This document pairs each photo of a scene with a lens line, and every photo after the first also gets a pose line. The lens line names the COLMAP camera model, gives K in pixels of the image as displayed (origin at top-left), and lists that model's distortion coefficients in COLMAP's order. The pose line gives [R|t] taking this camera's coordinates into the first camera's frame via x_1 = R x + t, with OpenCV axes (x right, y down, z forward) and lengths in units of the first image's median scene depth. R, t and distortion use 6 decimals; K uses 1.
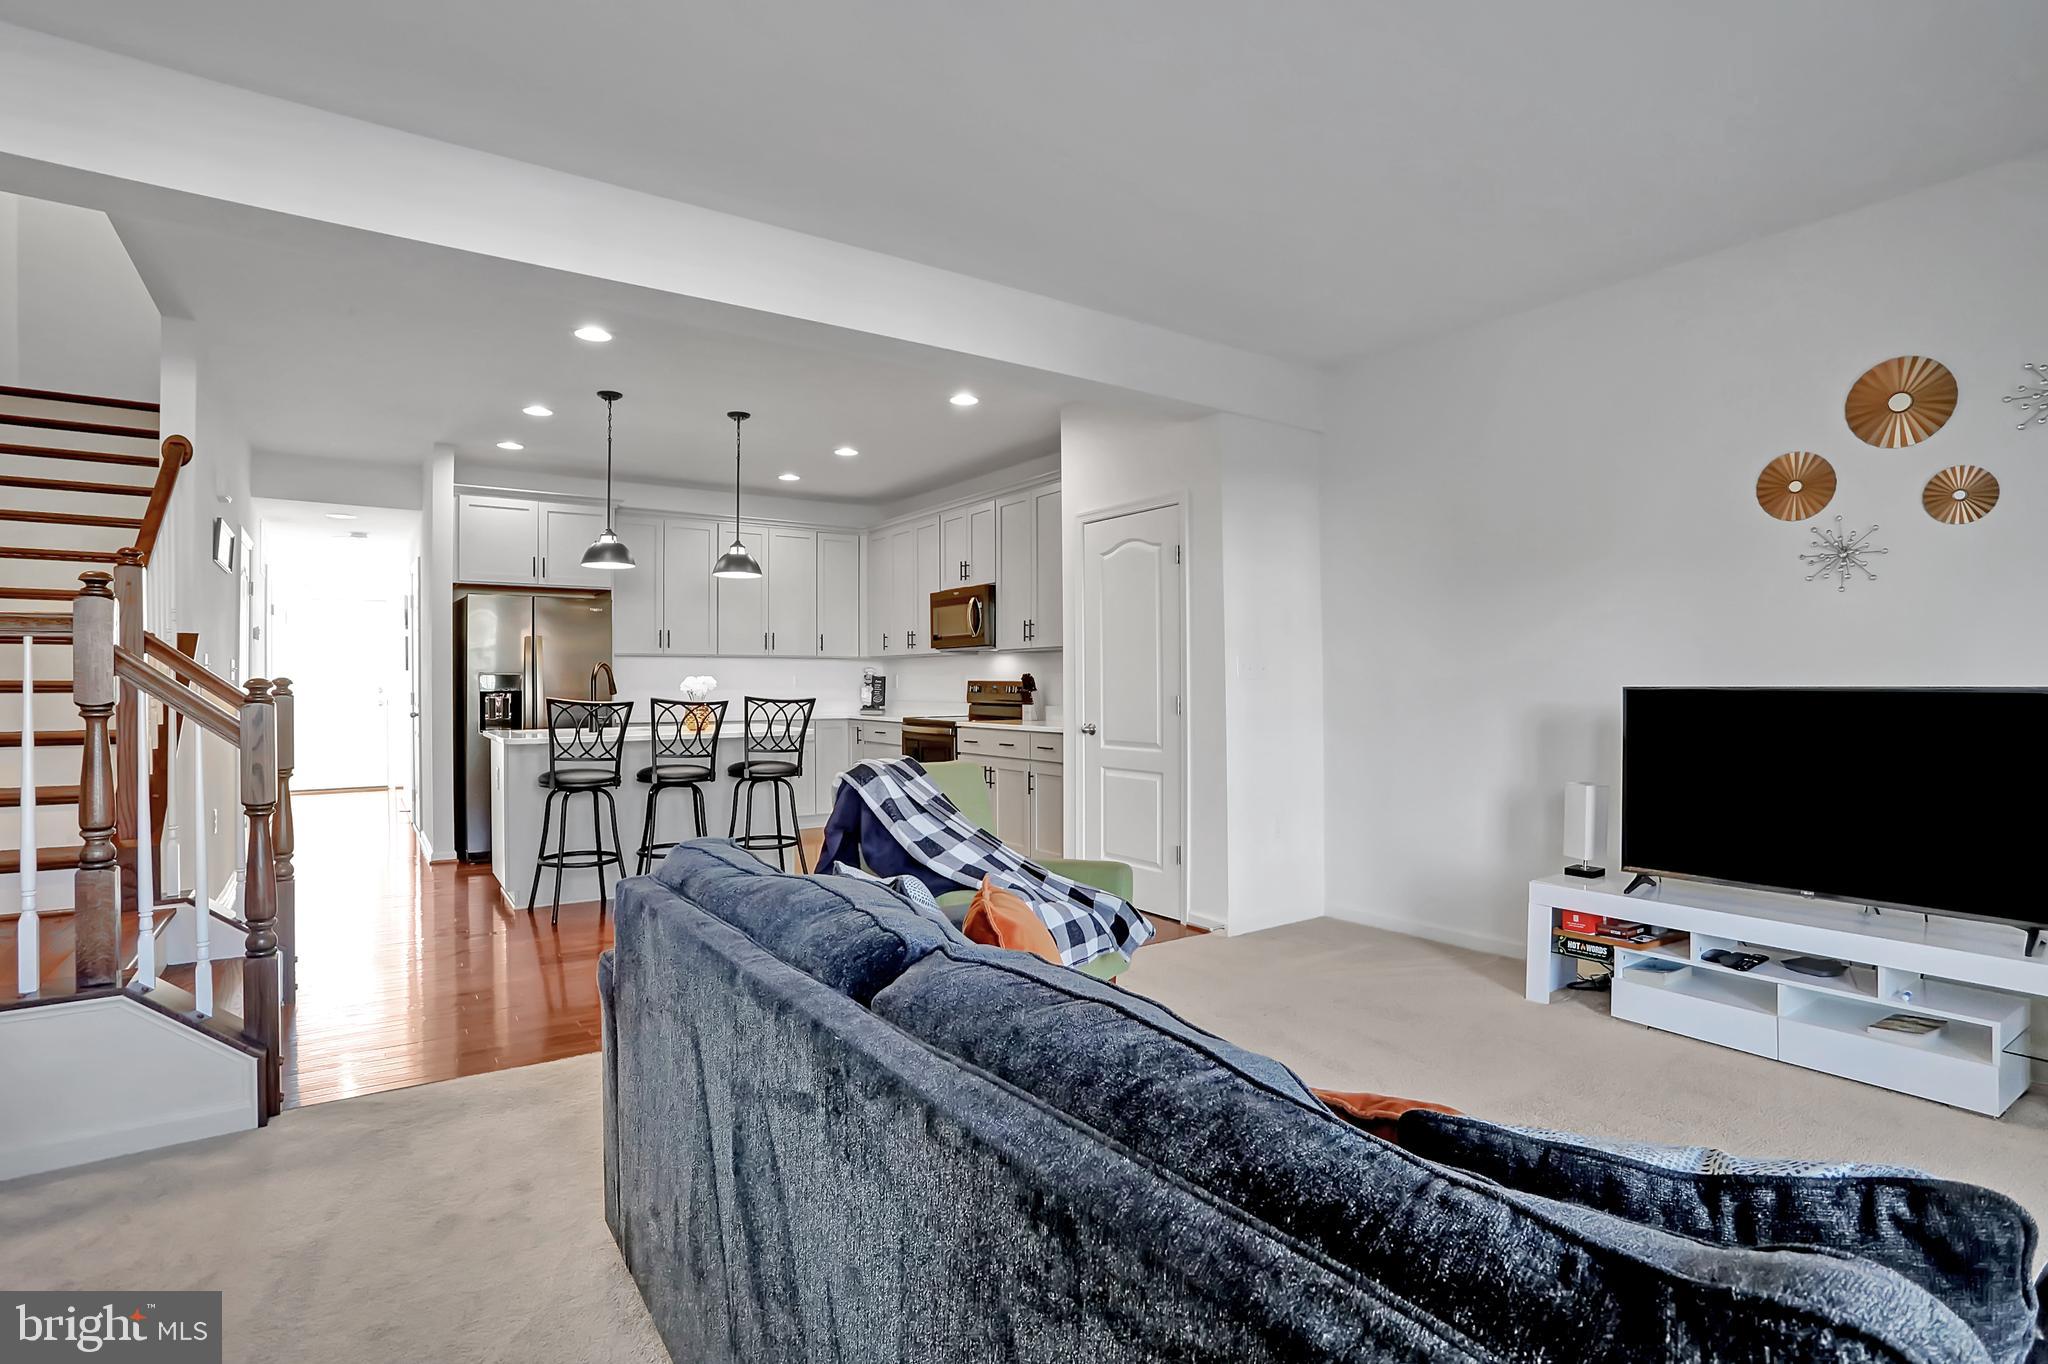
lens RADIAL K [[997.4, 0, 1024.0], [0, 997.4, 682.0], [0, 0, 1]] dist [-0.075788, 0.036245]
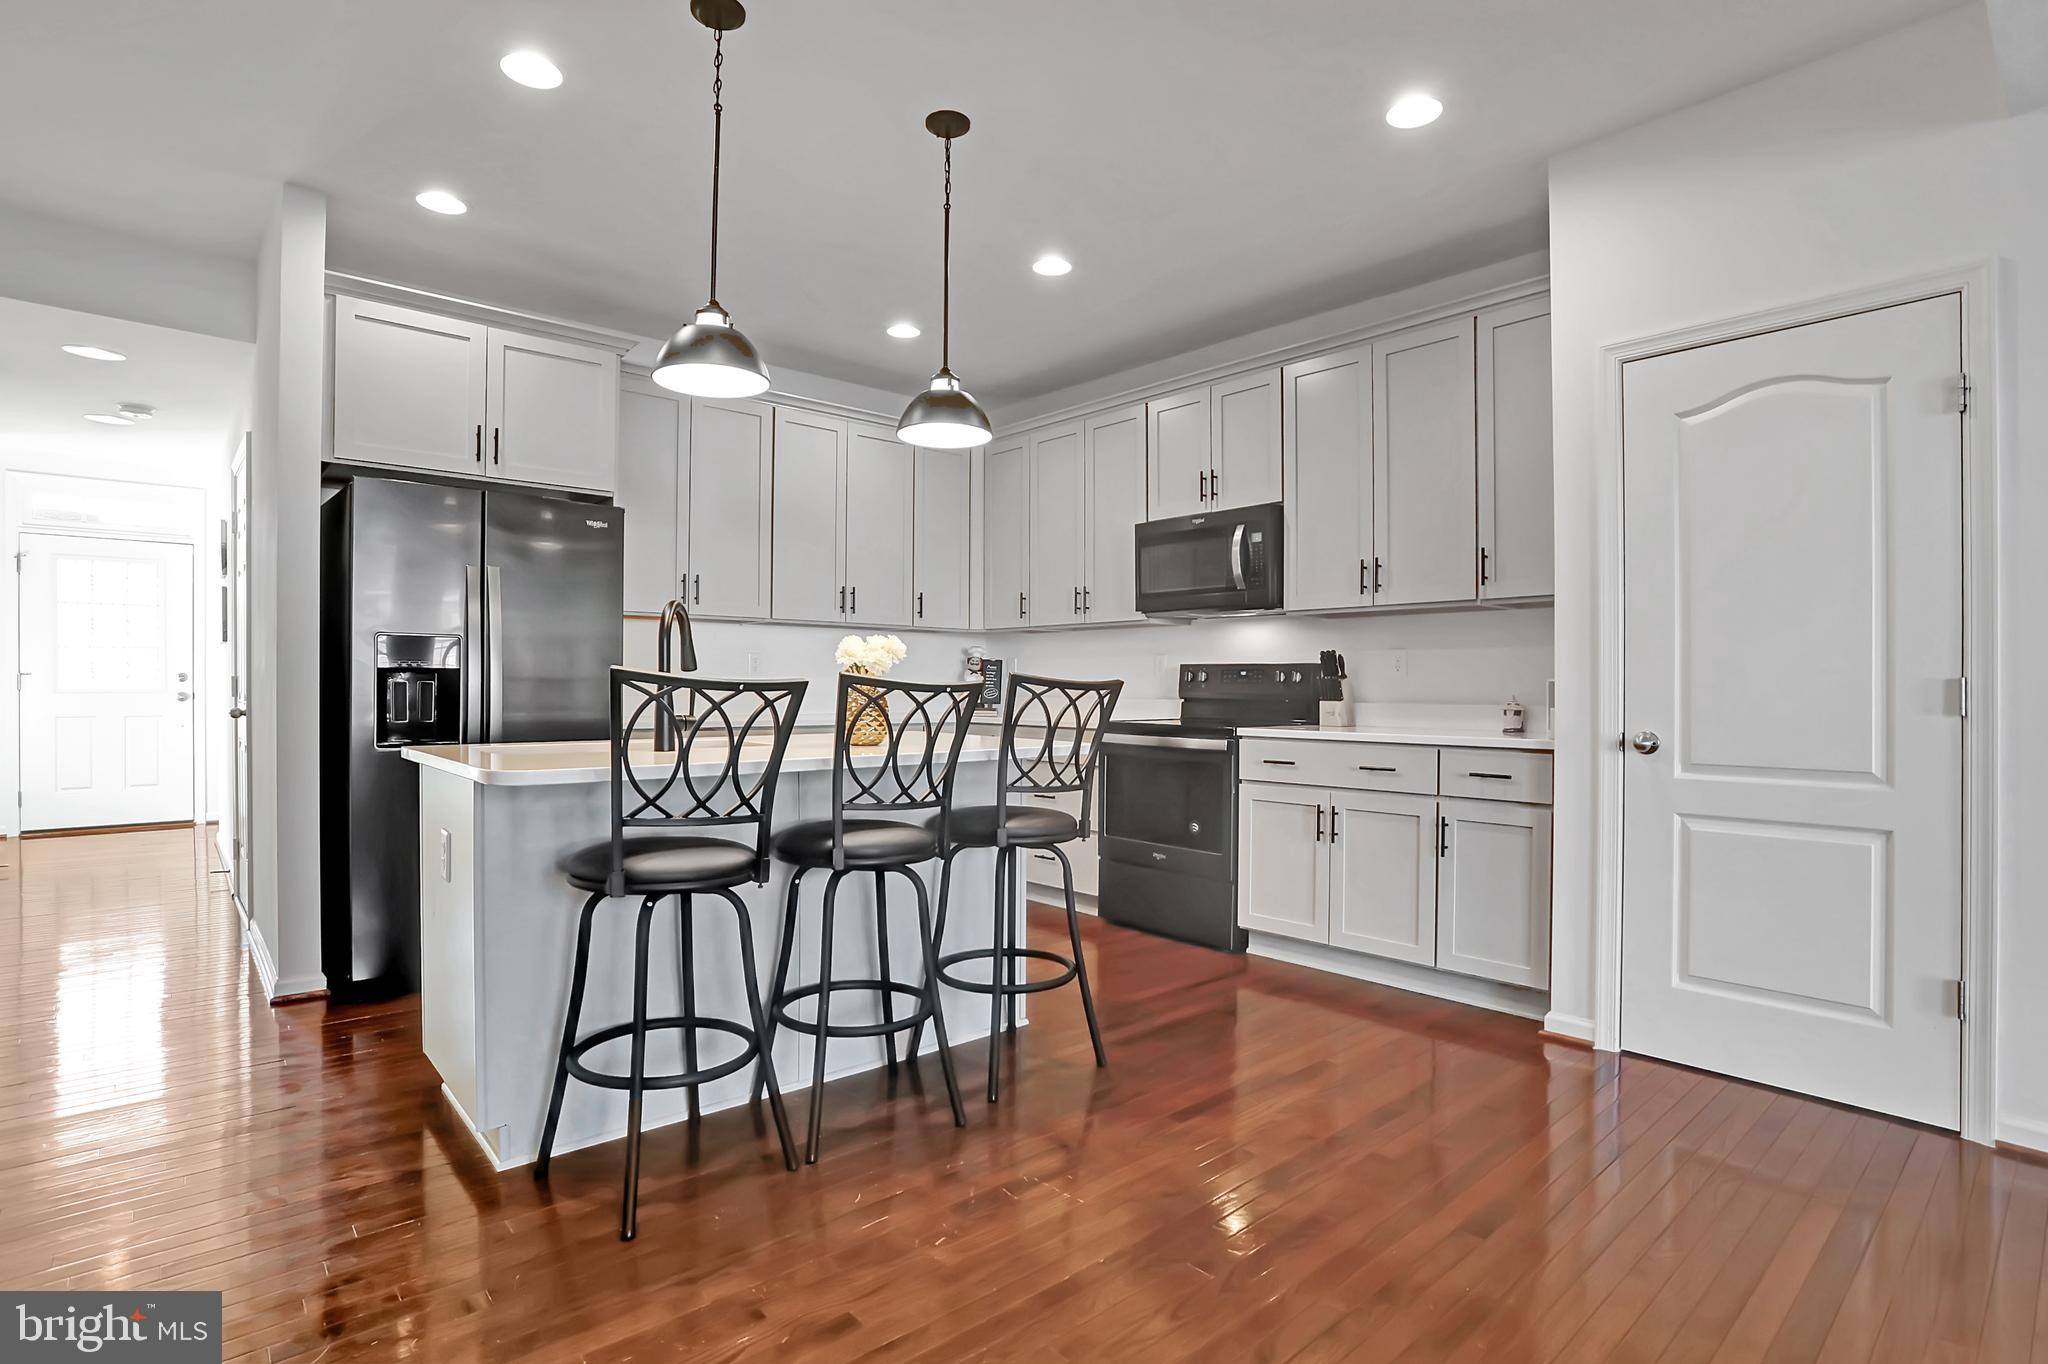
lens RADIAL K [[1008.1, 0, 1033.8], [0, 1008.1, 692.5], [0, 0, 1]] dist [-0.072826, 0.034082]
pose [[0.992099, 0.007866, 0.125209, -0.256691], [-0.008680, 0.999945, 0.005961, 0.015434], [-0.125156, -0.007000, 0.992112, 0.408625]]
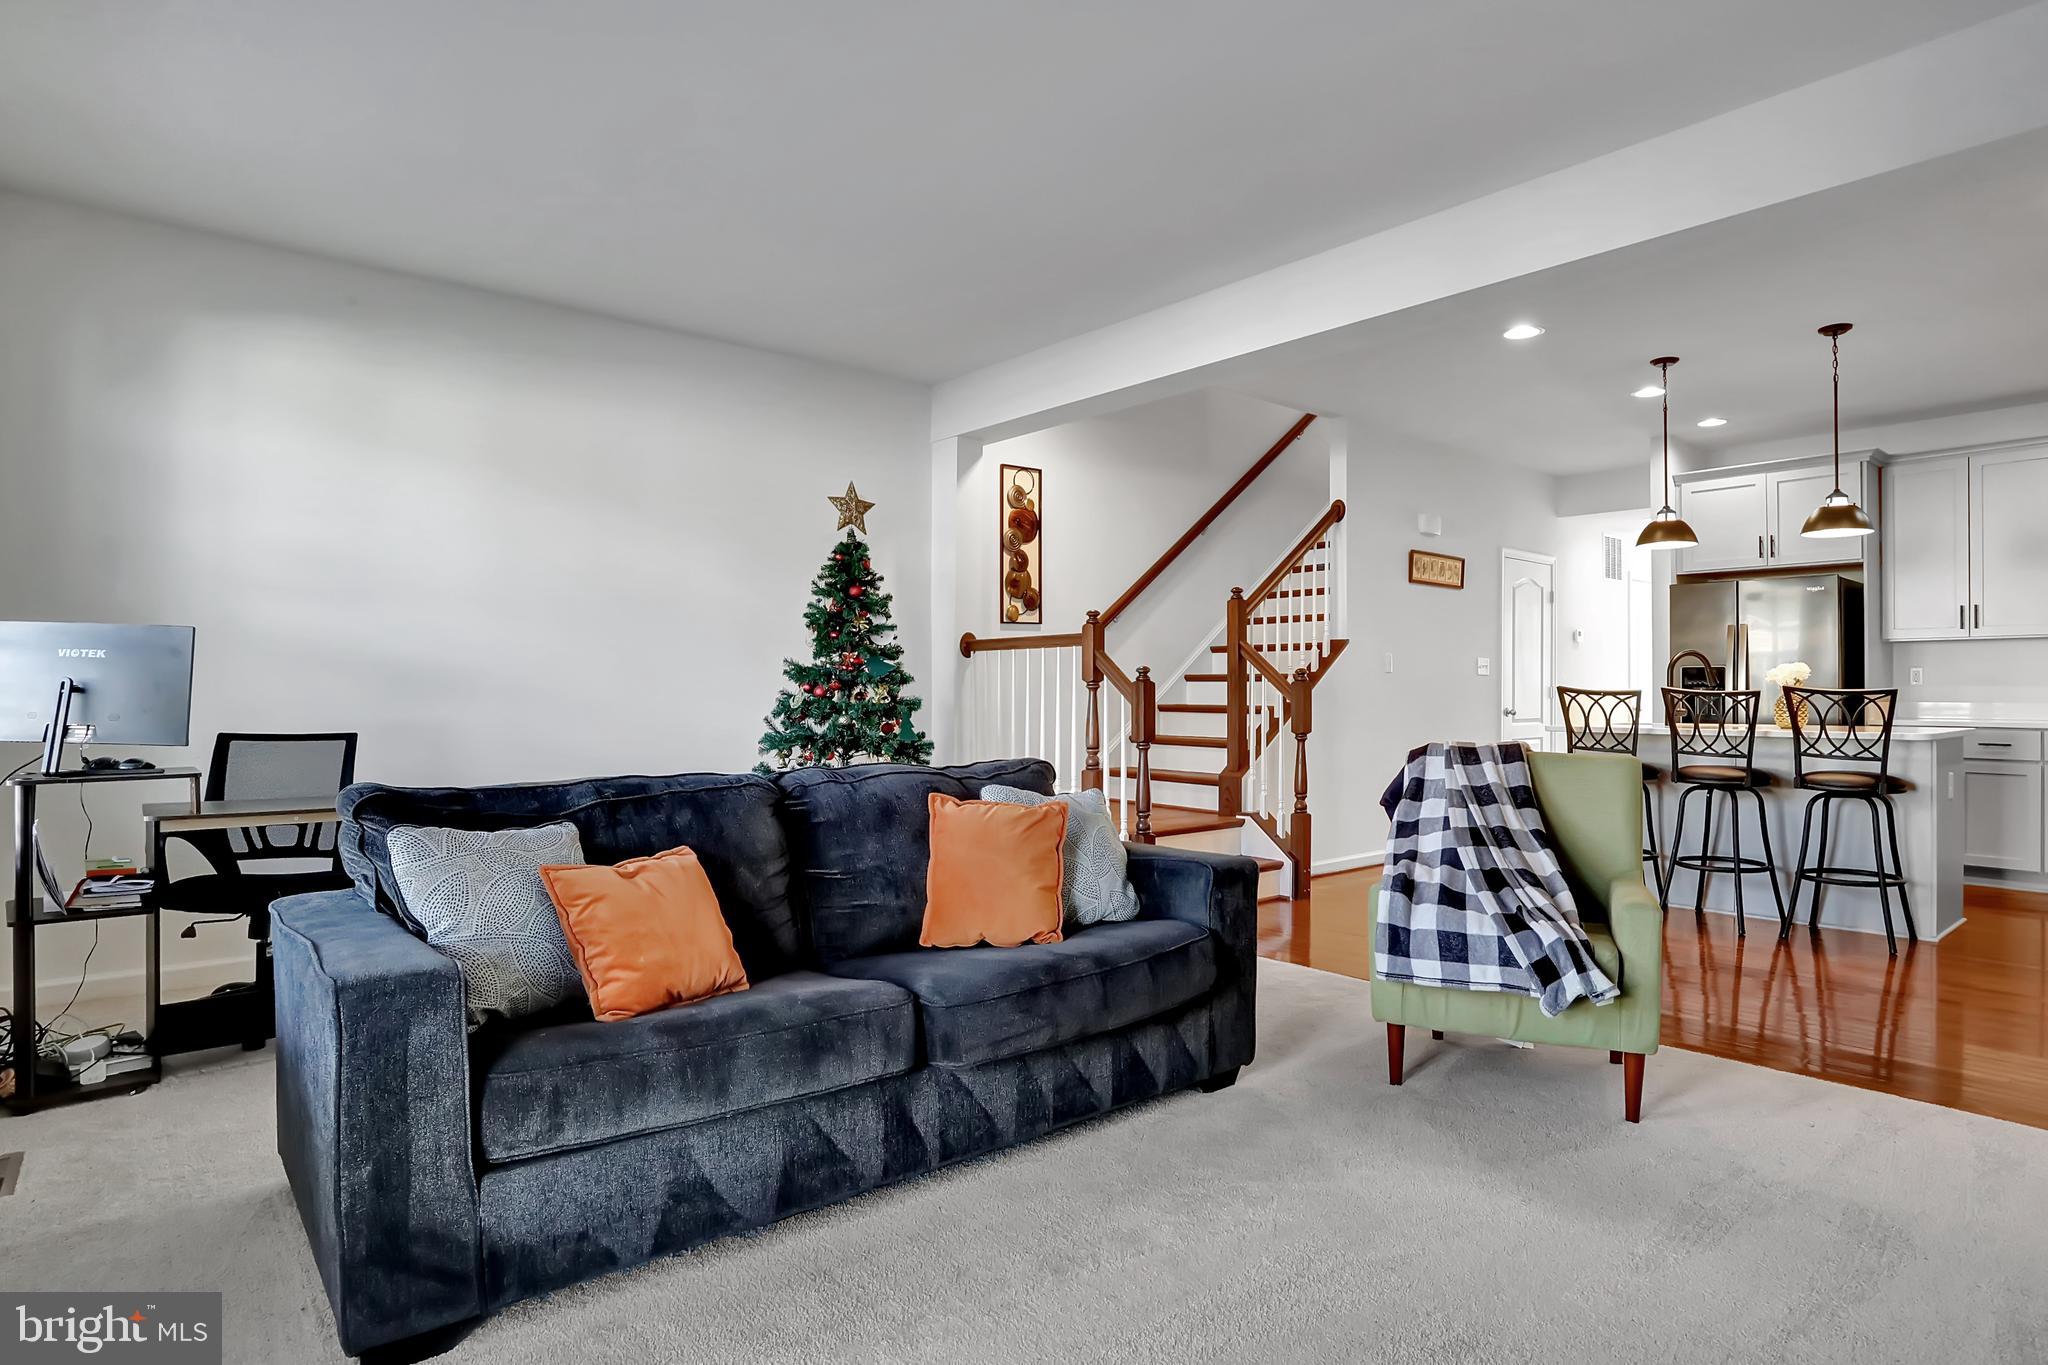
lens RADIAL K [[1116.7, 0, 1038.5], [0, 1116.7, 672.8], [0, 0, 1]] dist [-0.063192, 0.028637]
pose [[0.089798, -0.015676, -0.995837, 0.429174], [-0.000638, 0.999875, -0.015798, 0.014150], [0.995960, 0.002054, 0.089777, 0.246748]]
